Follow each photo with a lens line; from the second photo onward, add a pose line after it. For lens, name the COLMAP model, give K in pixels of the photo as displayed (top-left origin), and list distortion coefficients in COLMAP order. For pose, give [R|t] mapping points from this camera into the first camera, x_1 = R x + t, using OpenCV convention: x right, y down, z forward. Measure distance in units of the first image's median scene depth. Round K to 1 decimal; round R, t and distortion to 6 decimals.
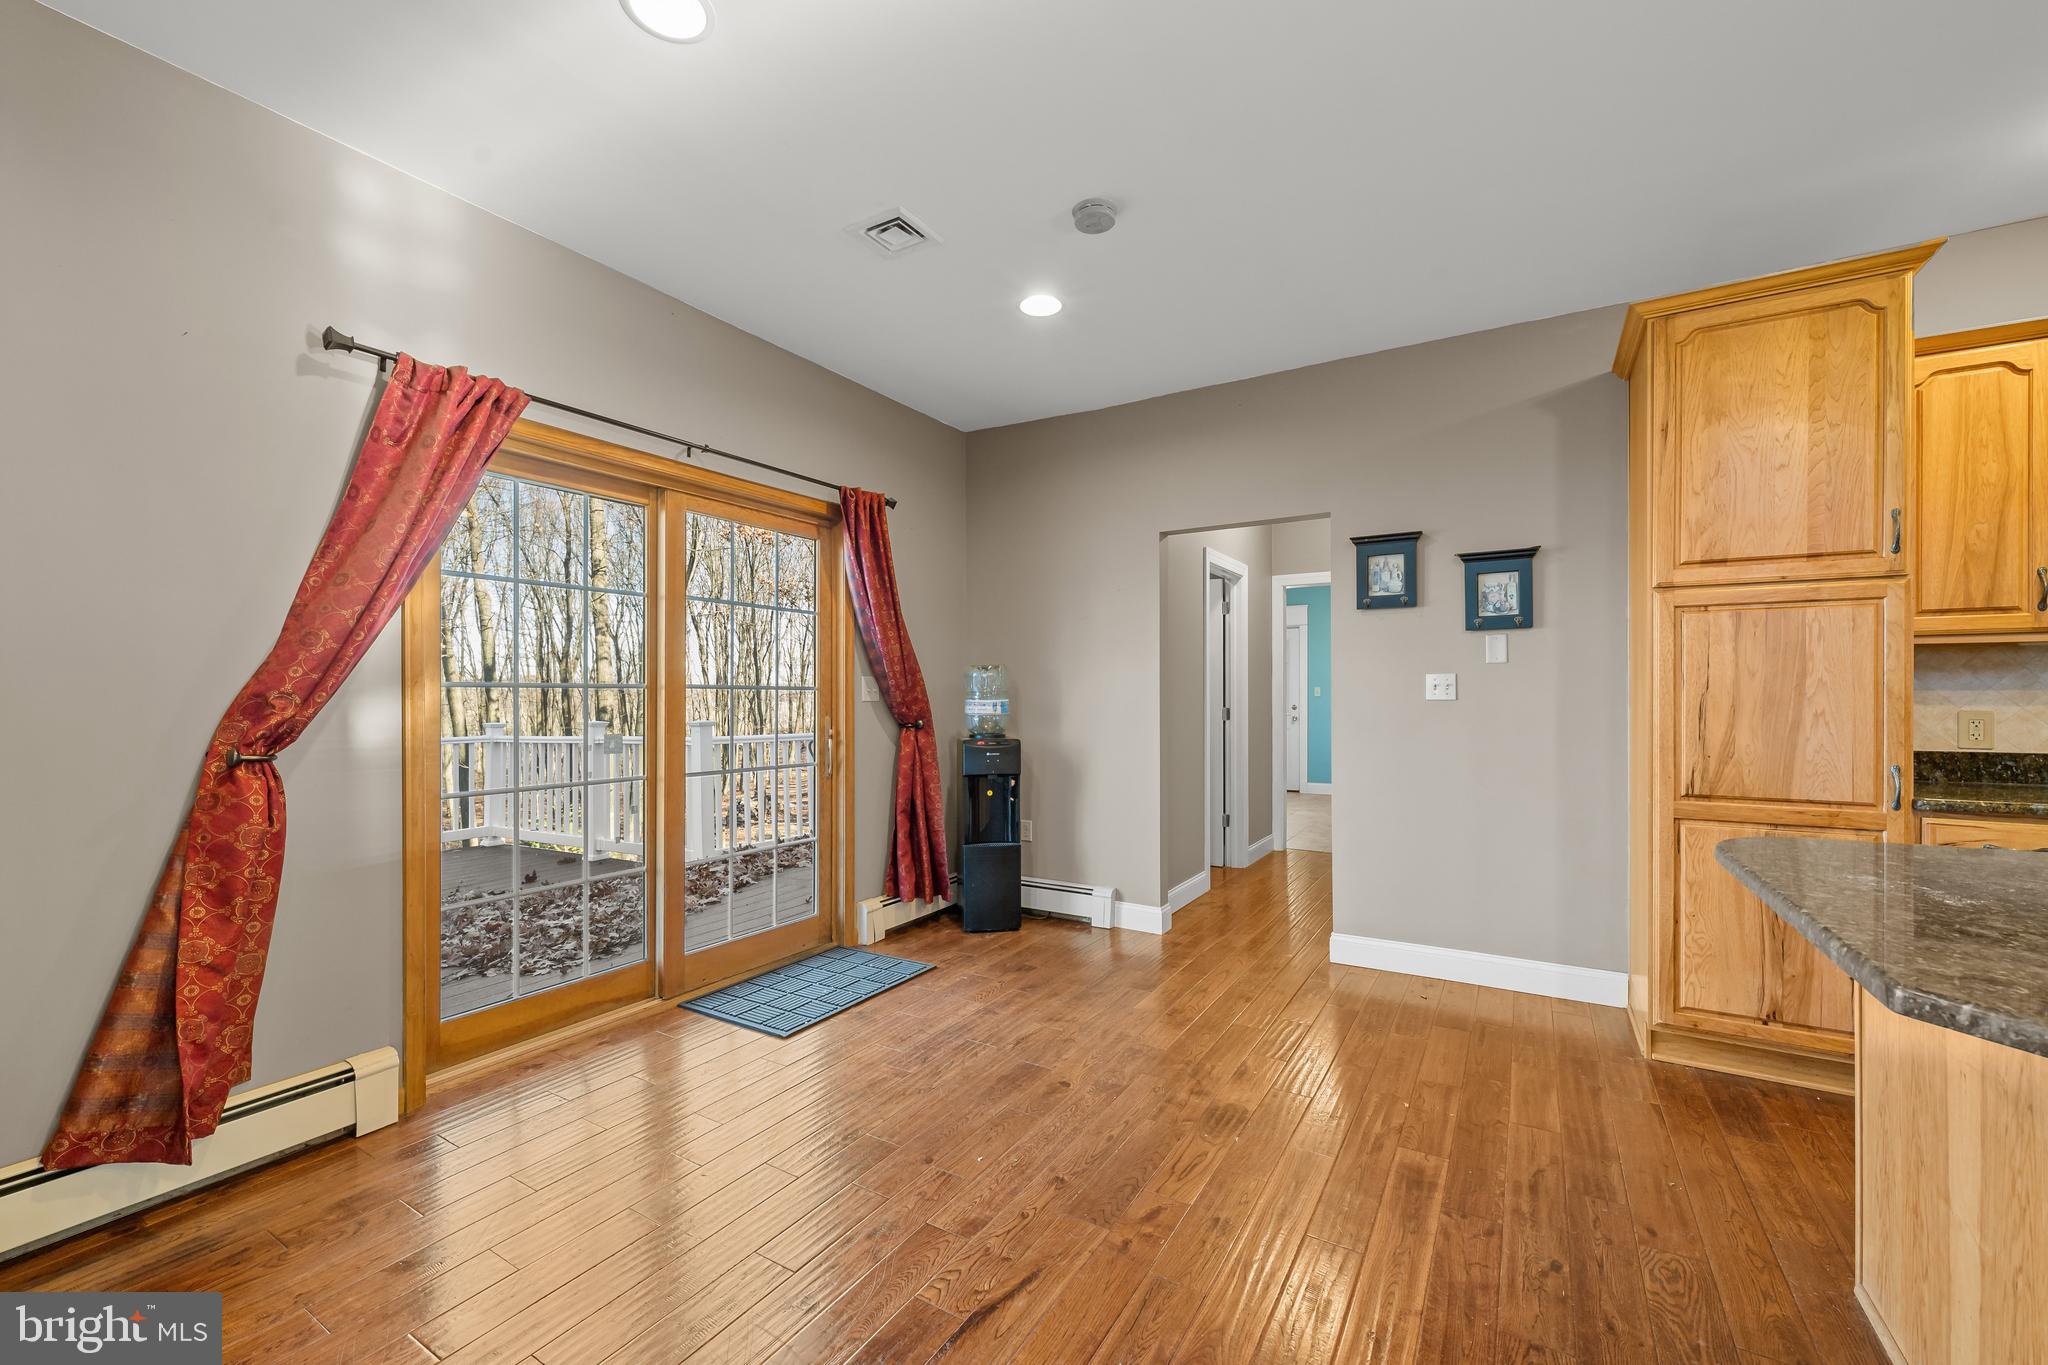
lens RADIAL K [[823.6, 0, 1017.6], [0, 823.6, 689.7], [0, 0, 1]] dist [-0.007200, 0.000516]
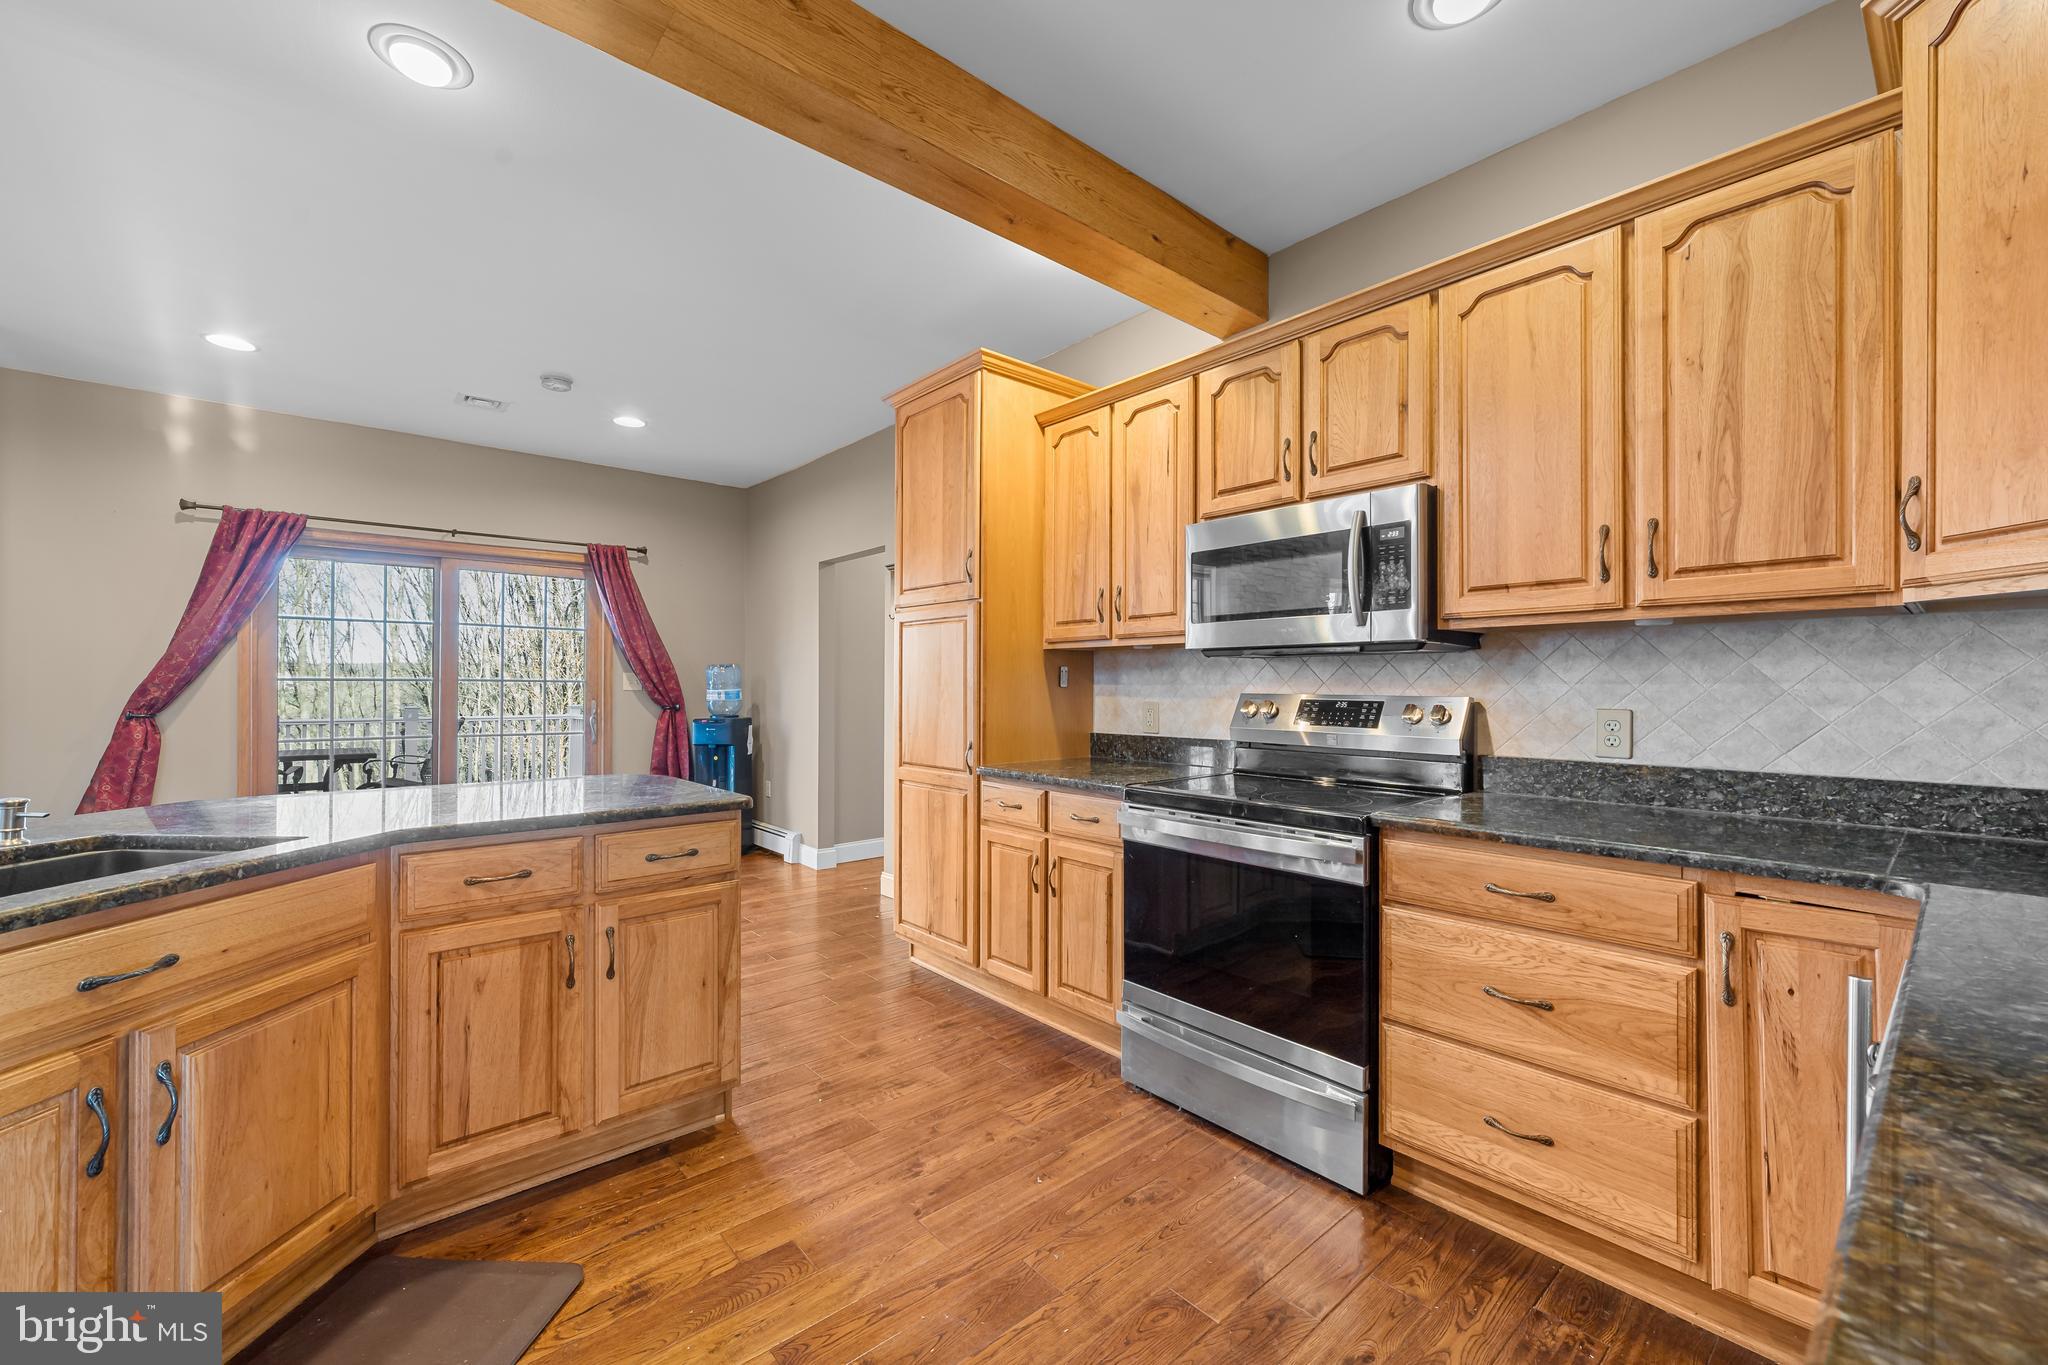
lens RADIAL K [[823.6, 0, 1045.1], [0, 823.6, 678.4], [0, 0, 1]] dist [-0.007200, 0.000516]
pose [[0.956157, 0.000891, -0.292853, 1.161937], [-0.001494, 0.999997, -0.001835, -0.005990], [0.292851, 0.002192, 0.956156, -0.186053]]
